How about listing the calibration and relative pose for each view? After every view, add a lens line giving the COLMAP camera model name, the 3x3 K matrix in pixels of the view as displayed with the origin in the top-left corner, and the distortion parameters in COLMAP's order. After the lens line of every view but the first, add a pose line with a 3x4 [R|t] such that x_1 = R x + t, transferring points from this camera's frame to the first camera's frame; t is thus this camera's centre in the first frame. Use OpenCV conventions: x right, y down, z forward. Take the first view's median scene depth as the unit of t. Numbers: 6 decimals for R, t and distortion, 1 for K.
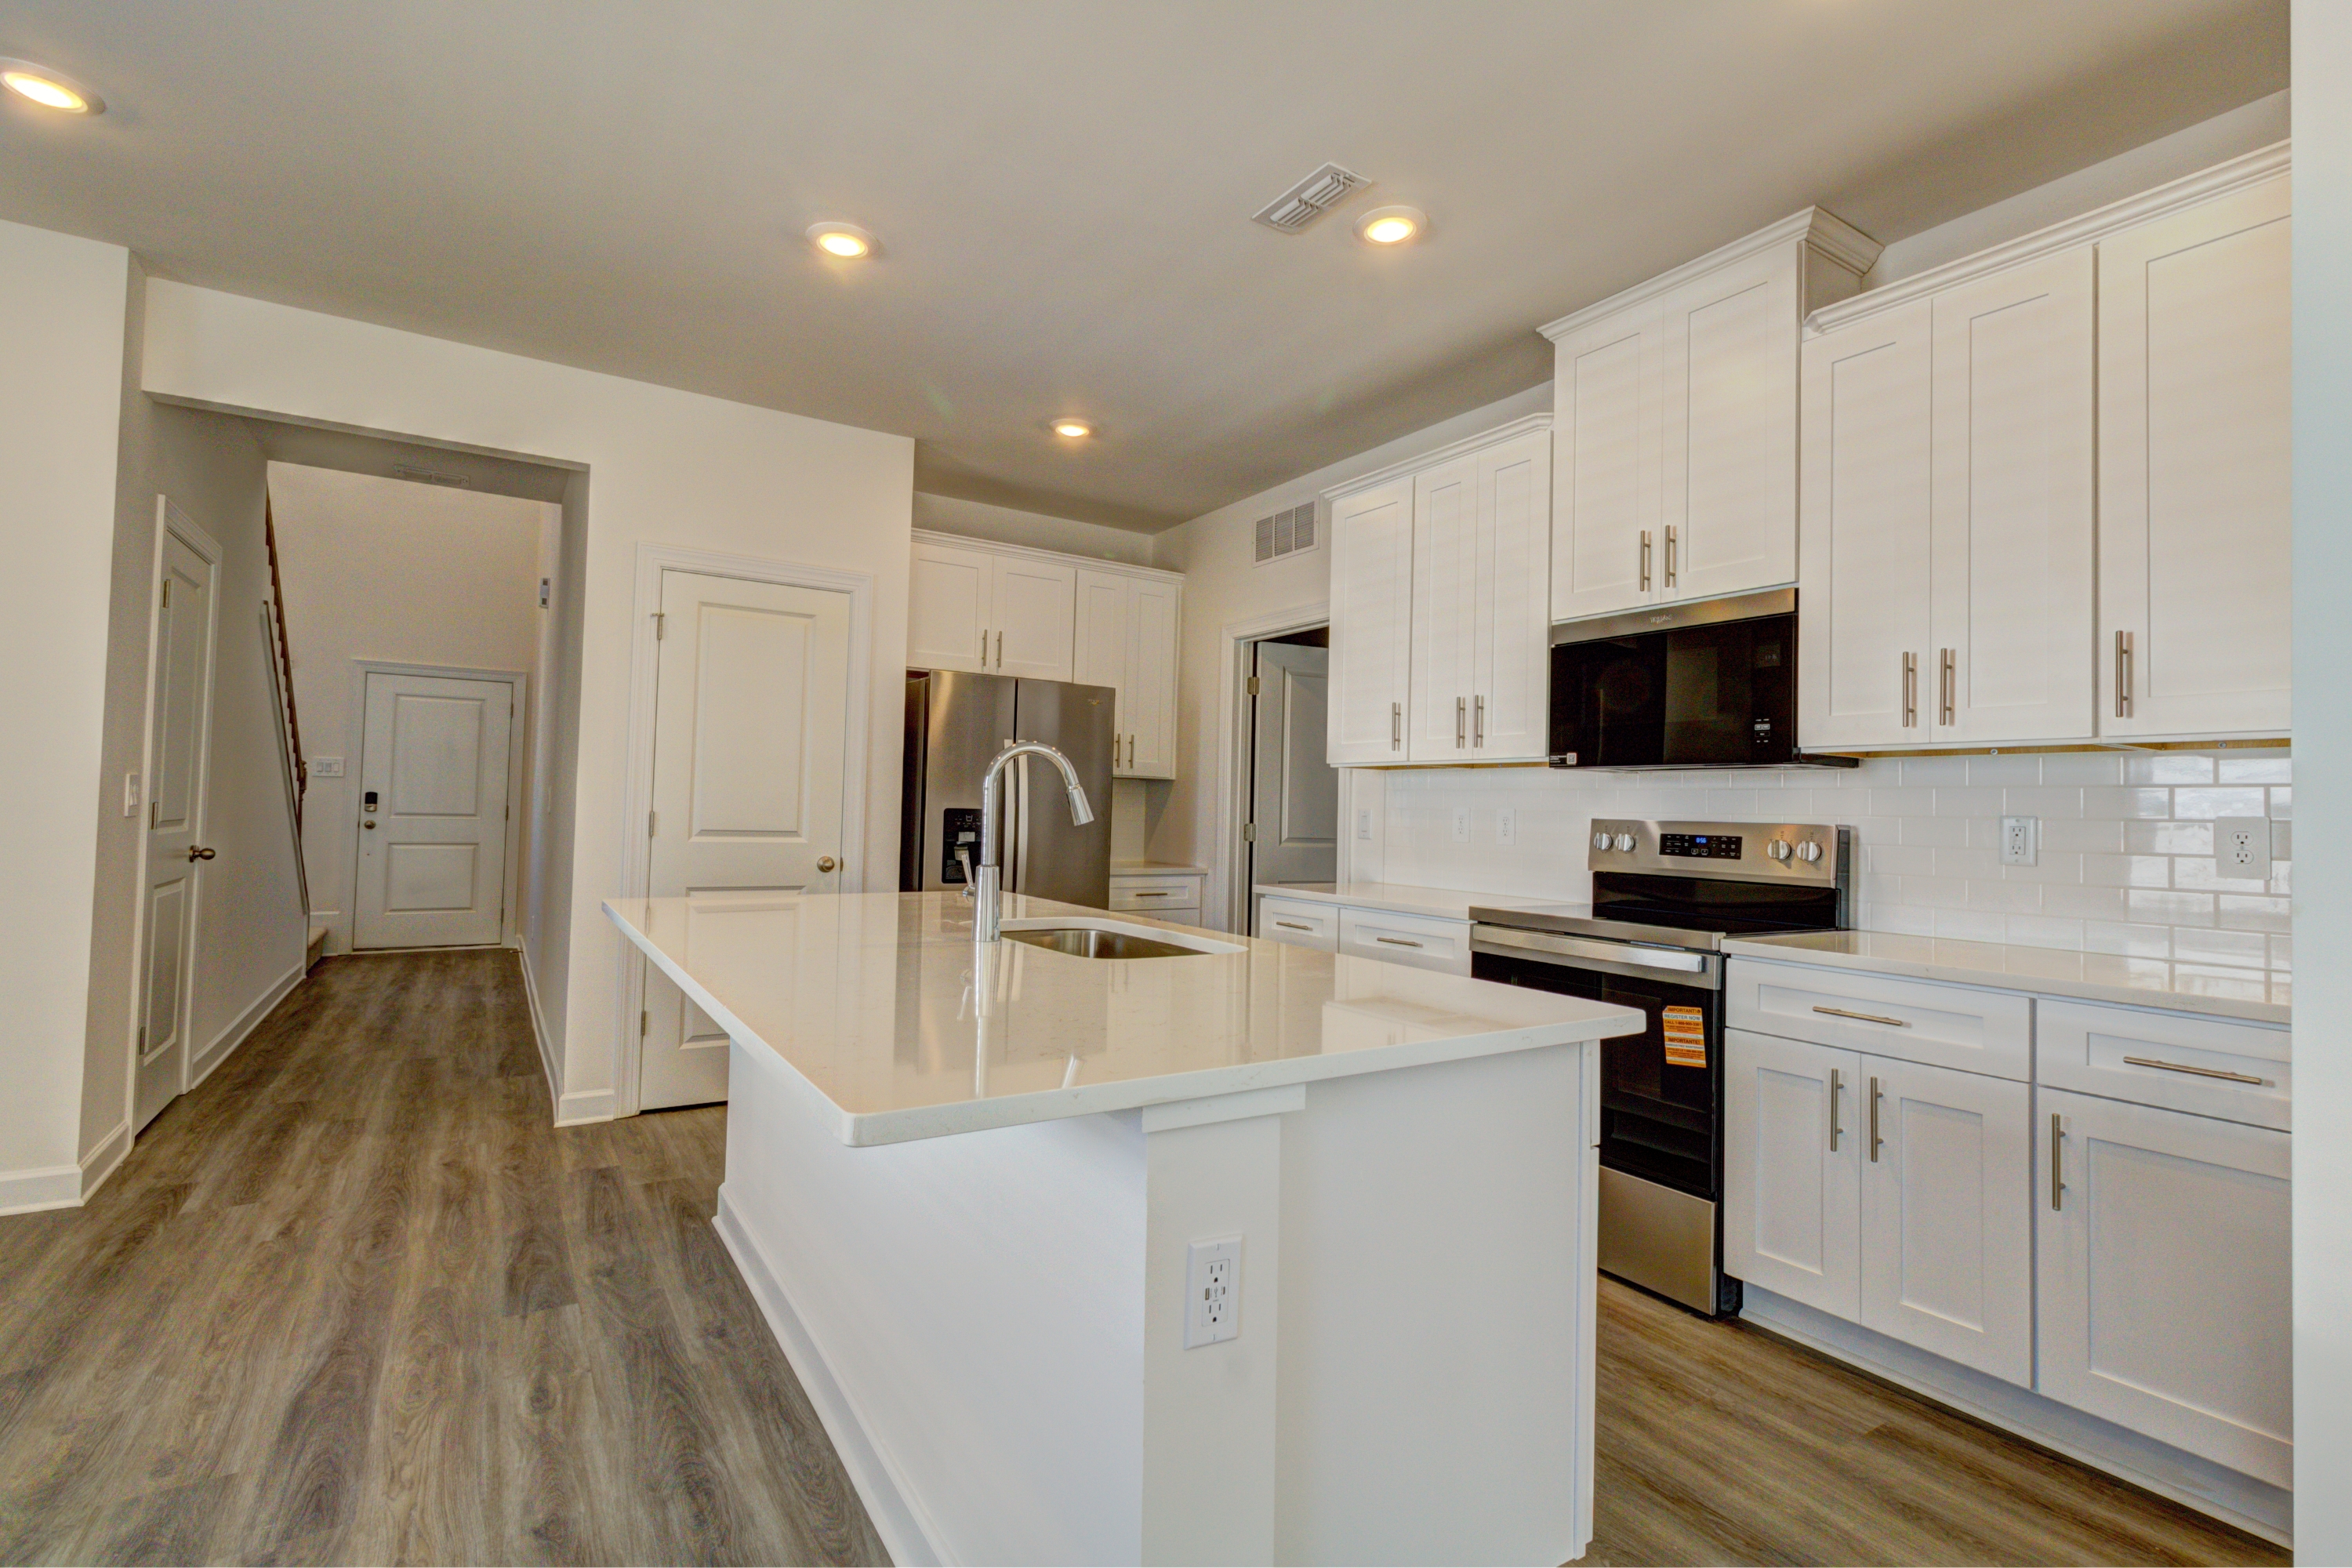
lens RADIAL K [[1075.1, 0, 1171.1], [0, 1075.1, 781.0], [0, 0, 1]] dist [0.000376, -0.000519]
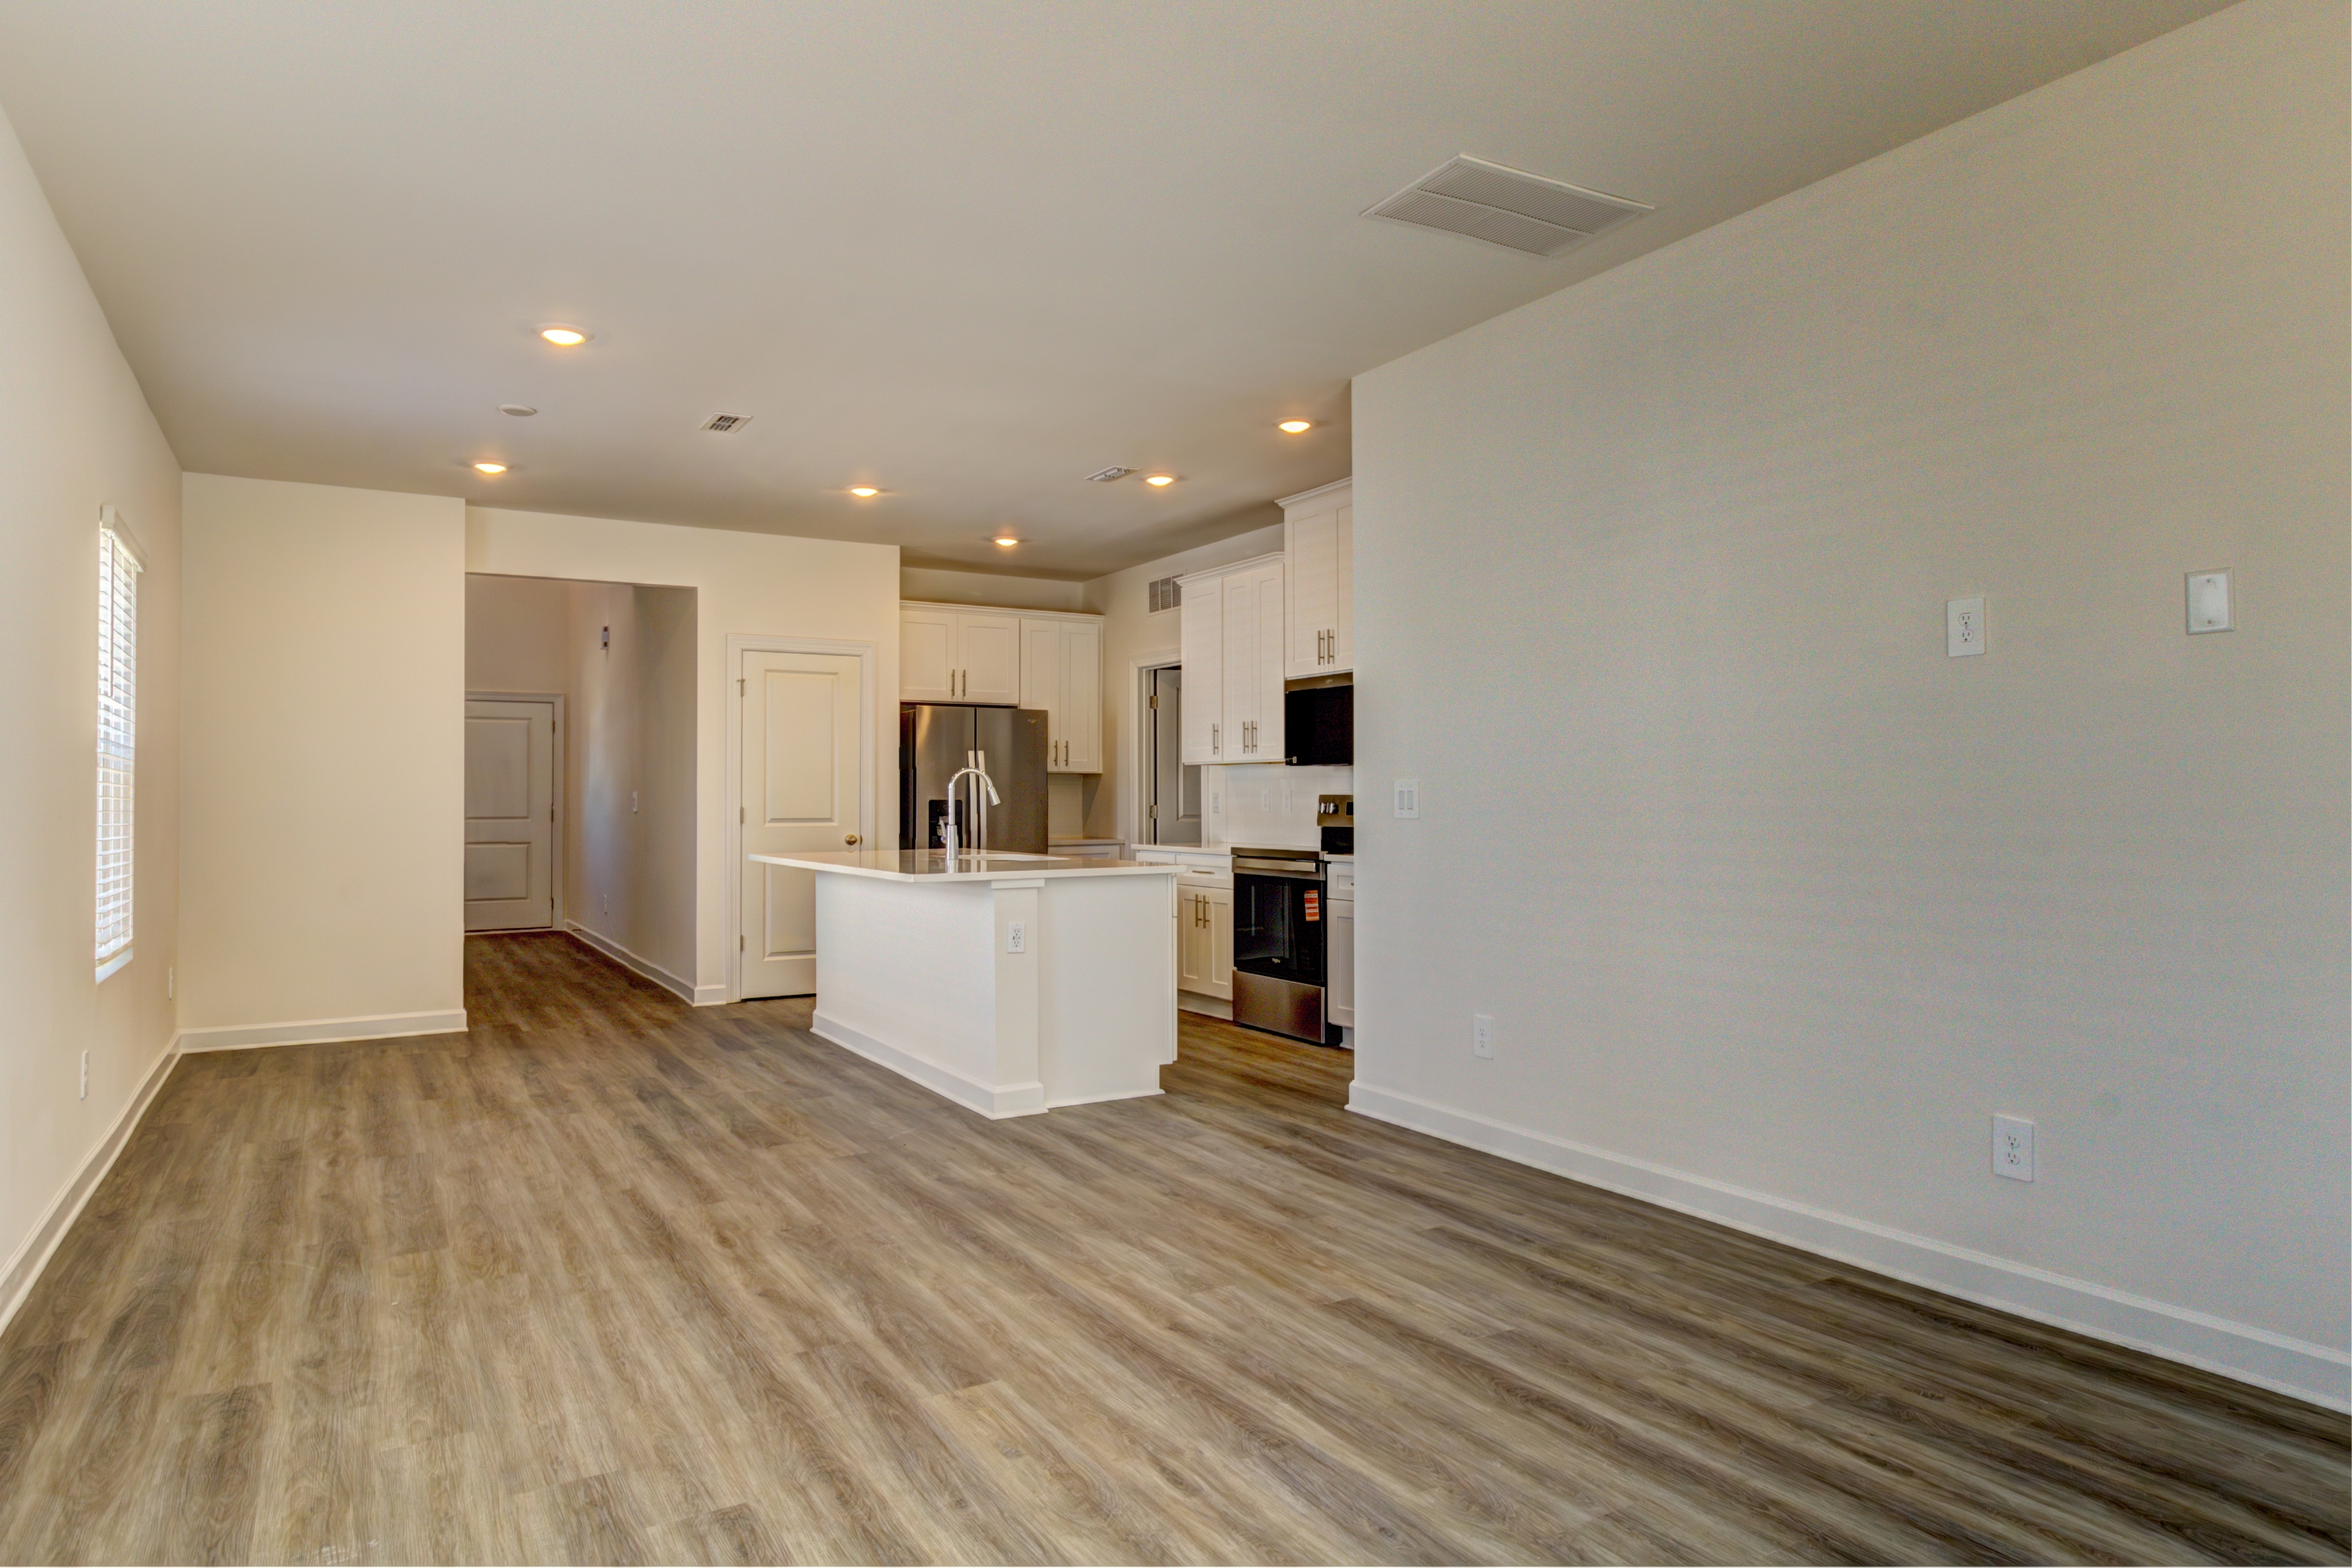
lens RADIAL K [[1393.9, 0, 1165.7], [0, 1393.9, 778.6], [0, 0, 1]] dist [-0.004317, 0.001477]
pose [[0.998929, -0.029064, -0.036006, 0.223187], [0.029556, 0.999476, 0.013220, -0.023814], [0.035603, -0.014270, 0.999264, -1.091981]]
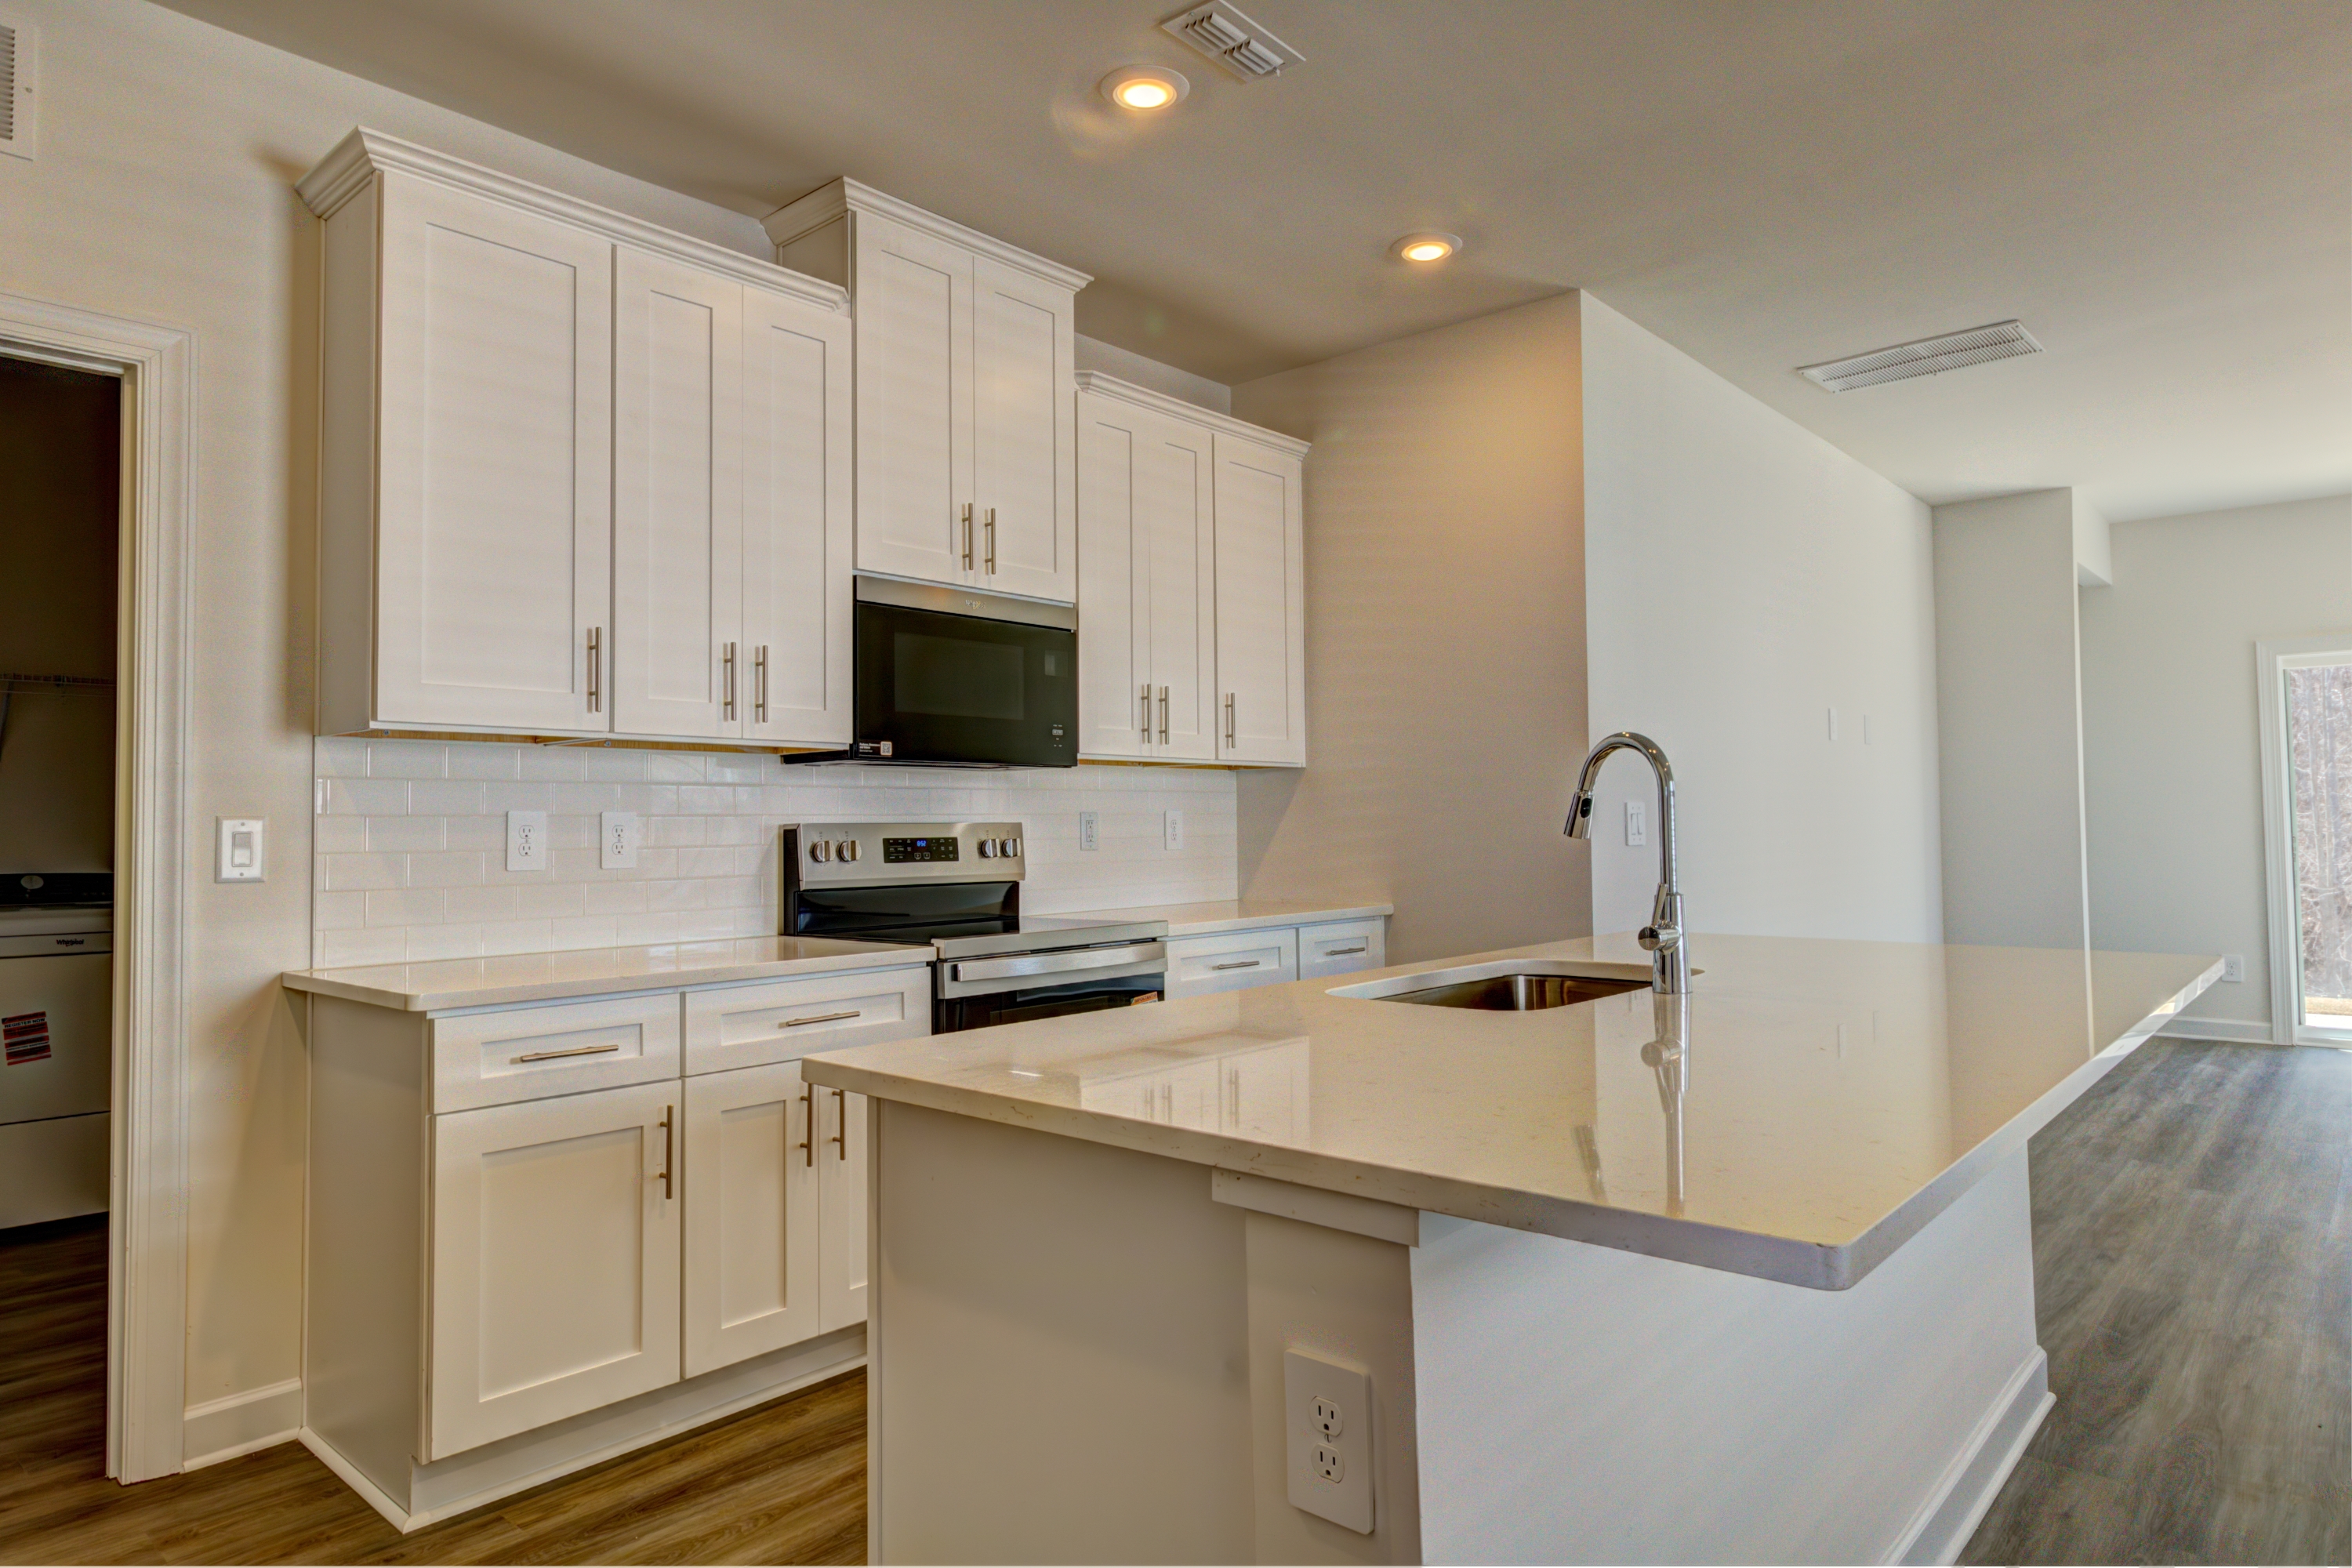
lens RADIAL K [[1393.9, 0, 1163.7], [0, 1393.9, 774.4], [0, 0, 1]] dist [-0.004317, 0.001477]
pose [[-0.265583, 0.012157, 0.964011, -0.619565], [-0.023323, 0.999547, -0.019030, 0.012050], [-0.963806, -0.027538, -0.265179, 0.969479]]
